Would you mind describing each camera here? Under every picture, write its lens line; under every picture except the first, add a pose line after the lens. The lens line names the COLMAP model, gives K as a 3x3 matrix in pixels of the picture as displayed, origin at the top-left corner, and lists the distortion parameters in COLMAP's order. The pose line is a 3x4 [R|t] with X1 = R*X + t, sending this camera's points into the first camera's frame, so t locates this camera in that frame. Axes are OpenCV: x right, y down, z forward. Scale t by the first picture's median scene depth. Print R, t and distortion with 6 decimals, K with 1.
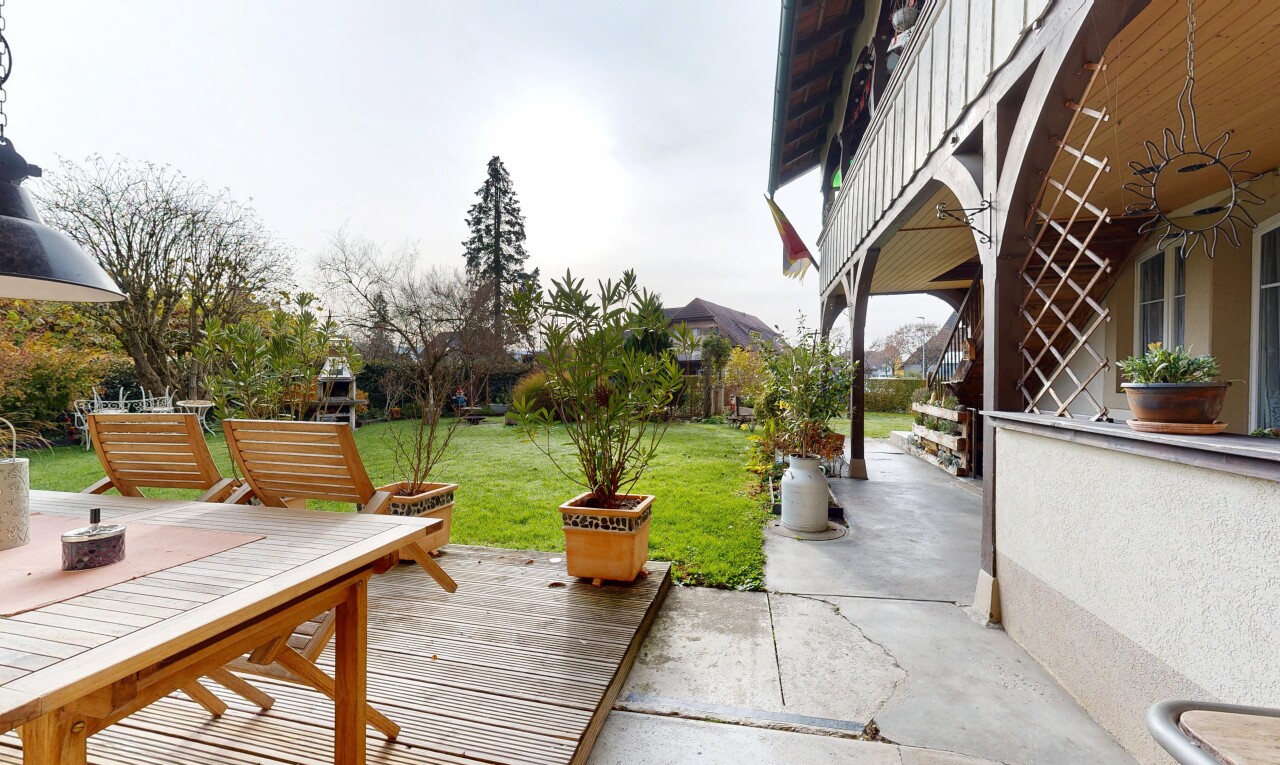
lens RADIAL K [[497.3, 0, 639.4], [0, 497.3, 384.4], [0, 0, 1]] dist [-0.002969, -0.000192]
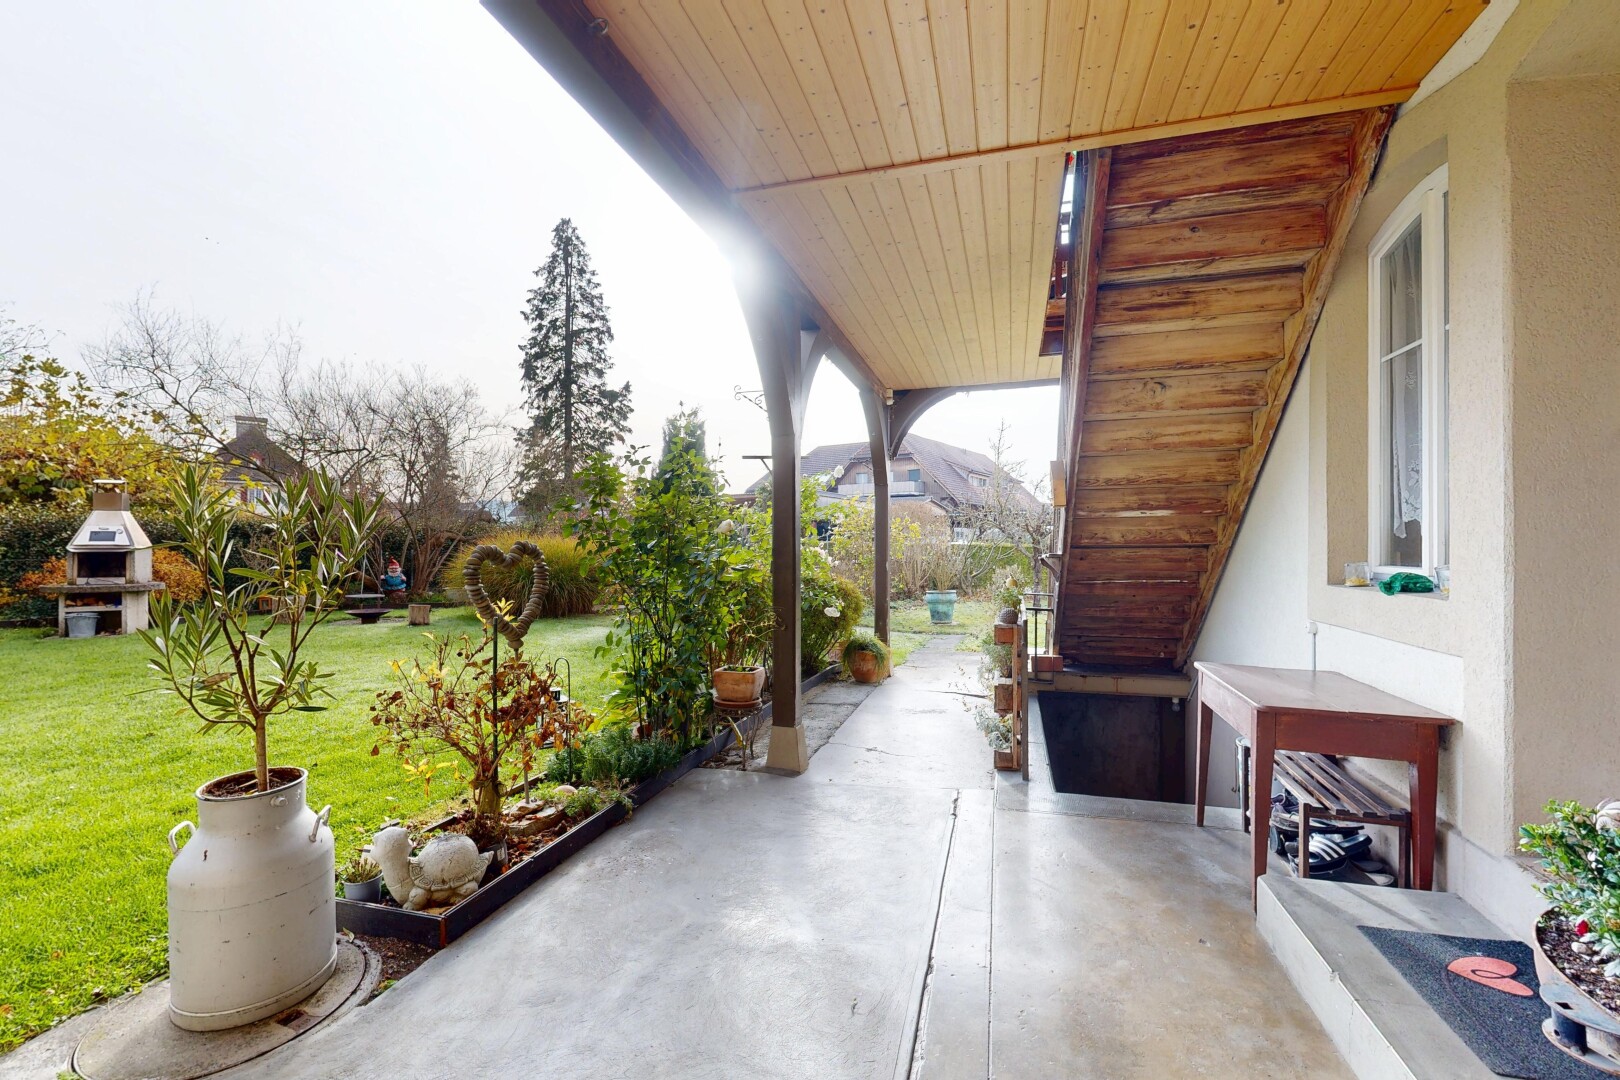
lens RADIAL K [[702.9, 0, 806.9], [0, 702.9, 541.1], [0, 0, 1]] dist [-0.002958, -0.000236]
pose [[0.999088, 0.000282, -0.042689, 0.081503], [-0.001010, 0.999854, -0.017053, -0.001481], [0.042678, 0.017081, 0.998943, 0.060141]]
